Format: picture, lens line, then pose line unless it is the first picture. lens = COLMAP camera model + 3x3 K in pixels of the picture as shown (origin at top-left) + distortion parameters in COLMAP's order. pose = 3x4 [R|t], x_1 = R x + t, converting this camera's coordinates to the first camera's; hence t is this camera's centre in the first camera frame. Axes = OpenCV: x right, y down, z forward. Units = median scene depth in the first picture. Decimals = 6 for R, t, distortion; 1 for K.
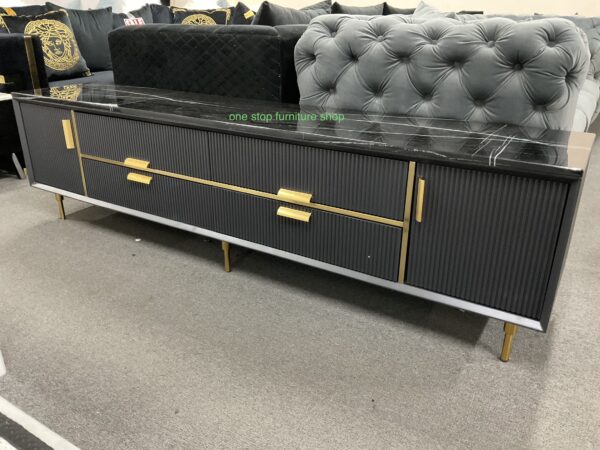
lens RADIAL K [[495.7, 0, 300.0], [0, 495.7, 225.0], [0, 0, 1]] dist [0.017445, -0.067642]
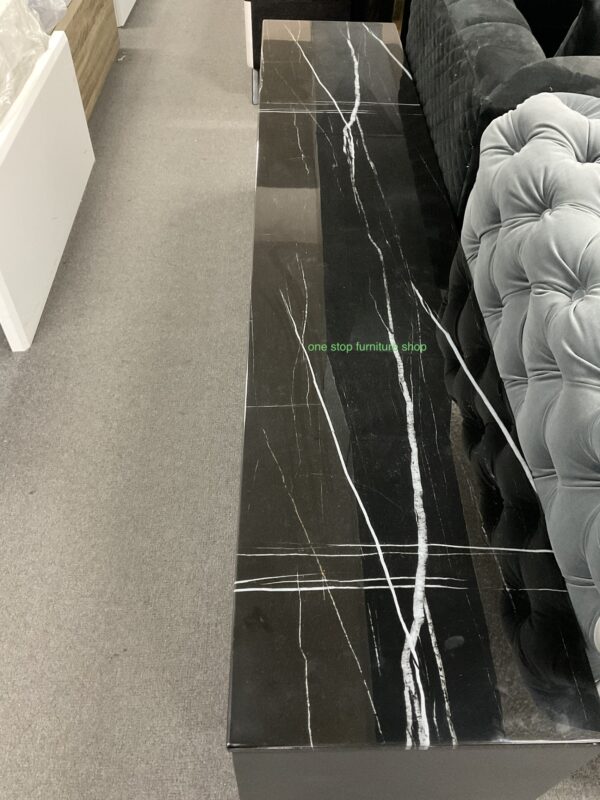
lens RADIAL K [[661.0, 0, 300.0], [0, 661.0, 400.0], [0, 0, 1]] dist [0.017445, -0.067642]
pose [[0.543905, 0.634583, -0.549065, 0.533259], [-0.350505, 0.766304, 0.538446, -0.545277], [0.762439, -0.100414, 0.639221, 0.462069]]
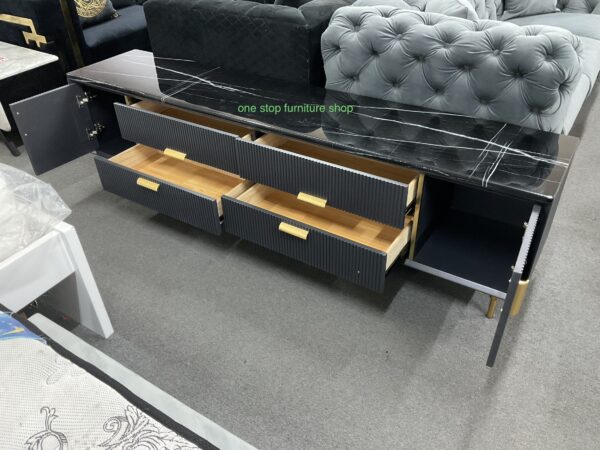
lens RADIAL K [[495.7, 0, 300.0], [0, 495.7, 225.0], [0, 0, 1]] dist [0.017445, -0.067642]
pose [[0.999132, -0.016615, -0.038207, -0.028014], [0.024969, 0.972901, 0.229869, -0.251096], [0.033353, -0.230624, 0.972471, -0.208420]]
